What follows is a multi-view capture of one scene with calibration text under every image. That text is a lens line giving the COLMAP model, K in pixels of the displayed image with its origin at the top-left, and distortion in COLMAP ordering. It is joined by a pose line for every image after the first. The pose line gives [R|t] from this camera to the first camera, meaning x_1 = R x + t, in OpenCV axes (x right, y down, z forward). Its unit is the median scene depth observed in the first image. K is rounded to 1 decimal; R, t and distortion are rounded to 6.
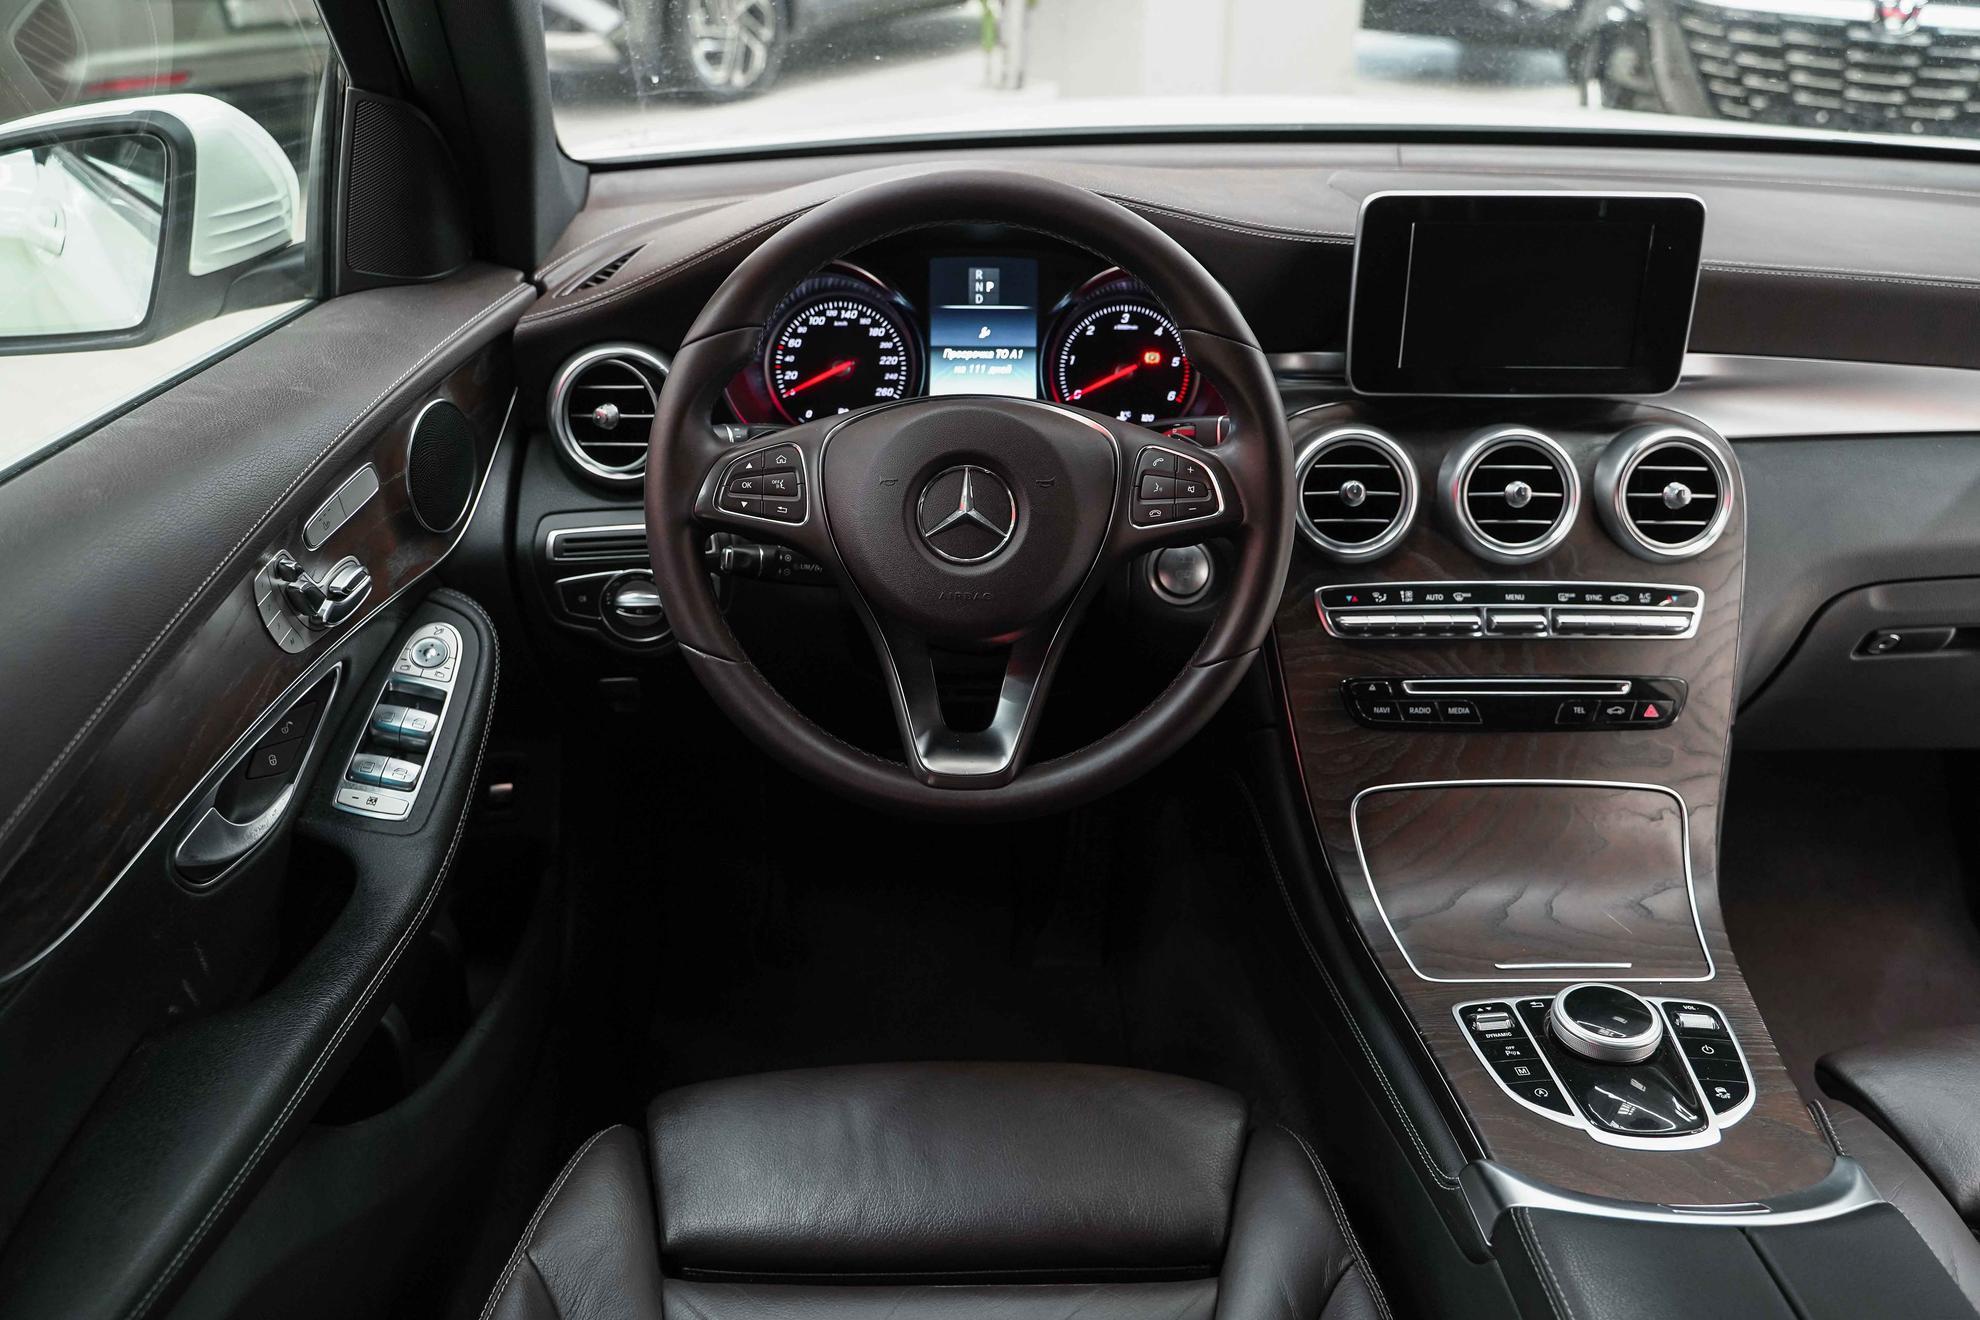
lens RADIAL K [[1658.7, 0, 990.0], [0, 1658.7, 660.0], [0, 0, 1]] dist [-0.006138, 0.002144]
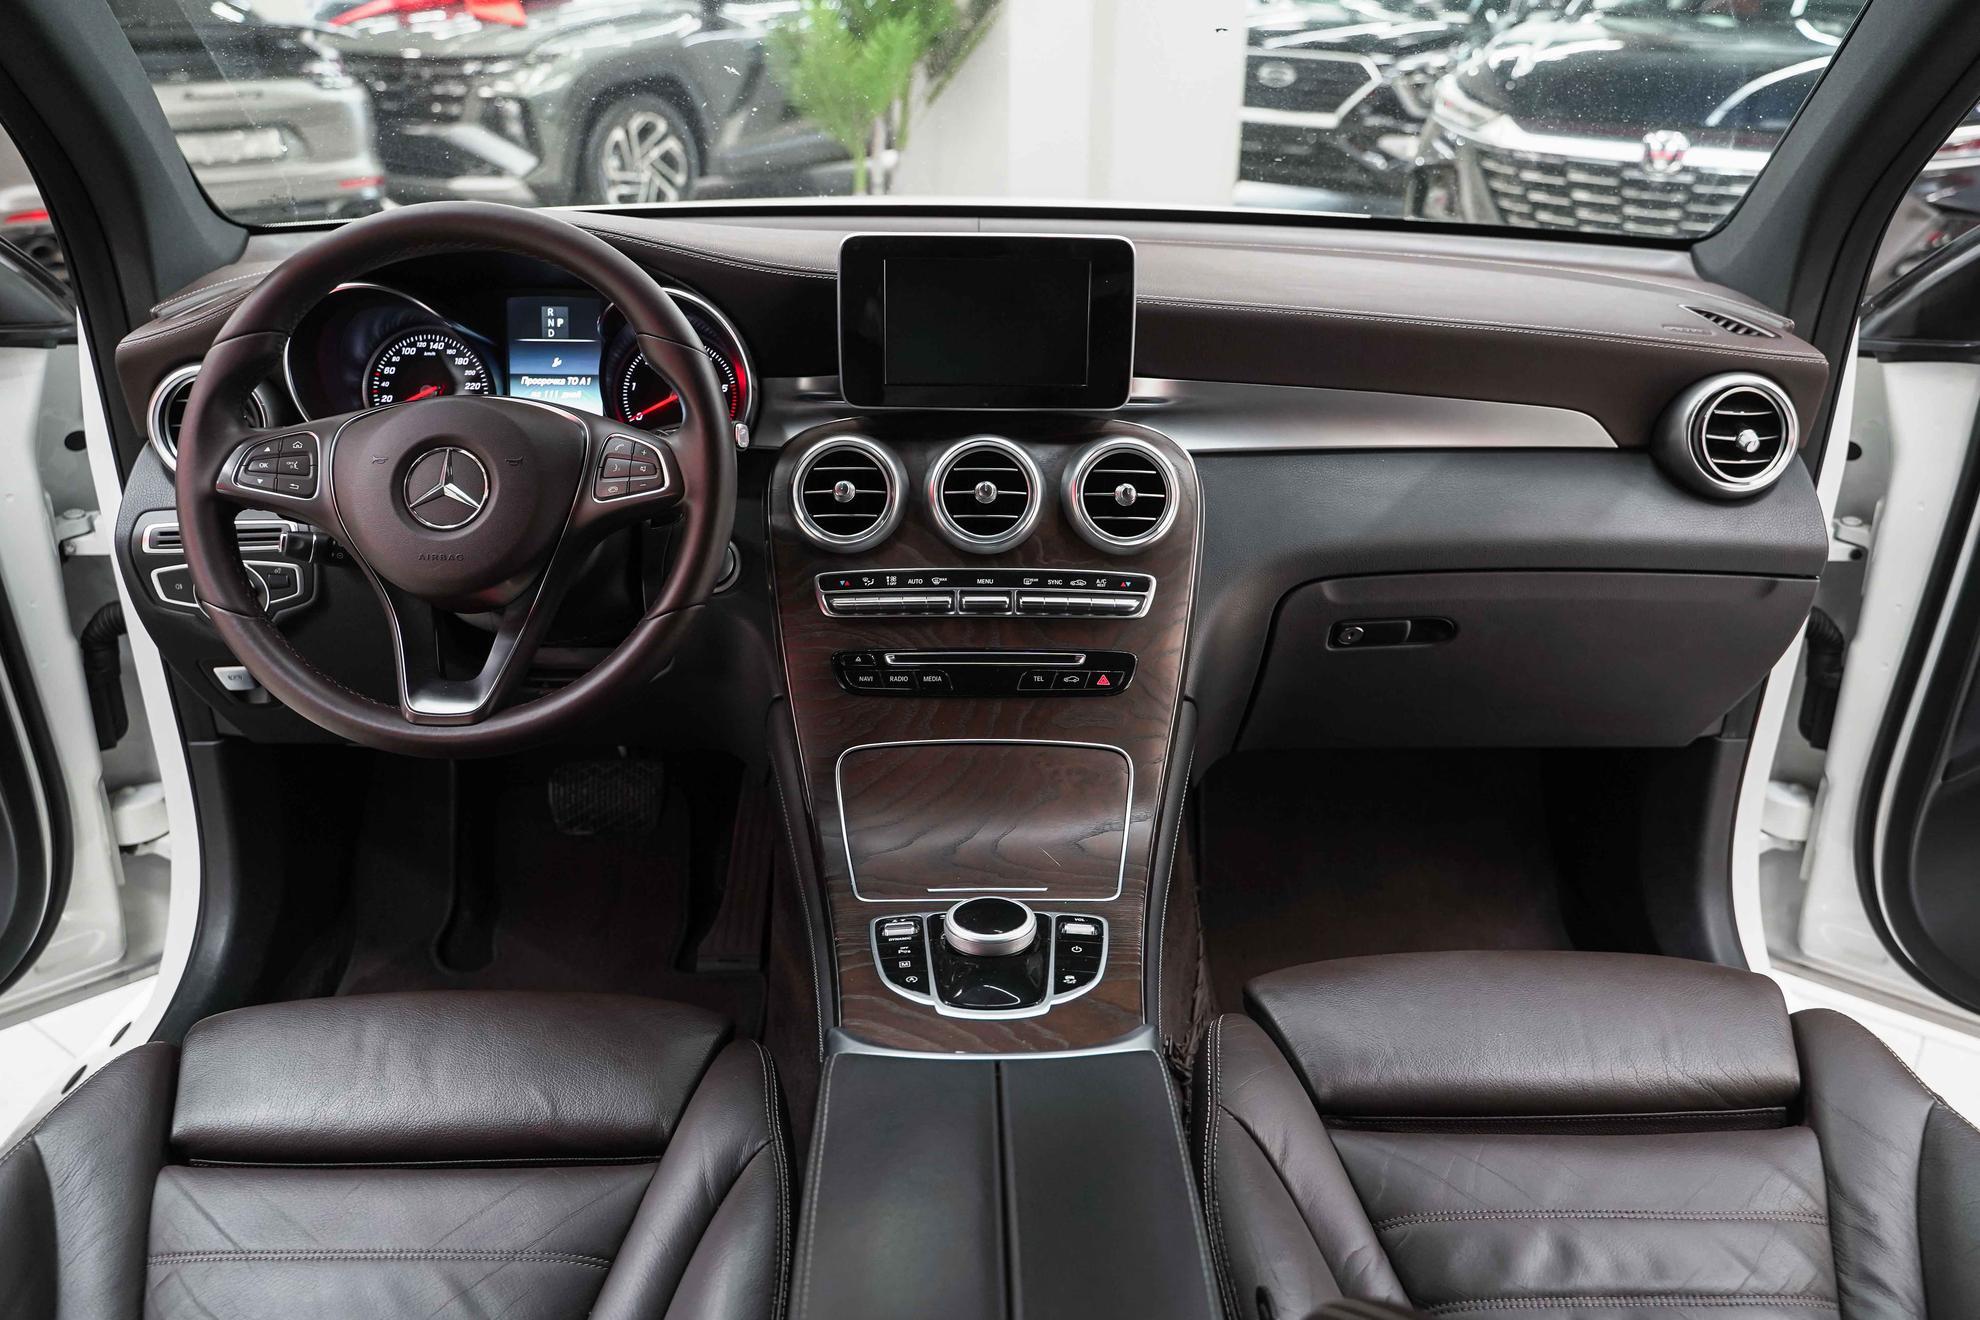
lens RADIAL K [[1637.7, 0, 1009.6], [0, 1637.7, 657.5], [0, 0, 1]] dist [-0.006666, -0.003231]
pose [[0.999831, 0.001114, 0.018365, 0.311249], [0.000516, 0.996074, -0.088521, 0.114283], [-0.018392, 0.088515, 0.995905, -0.123196]]
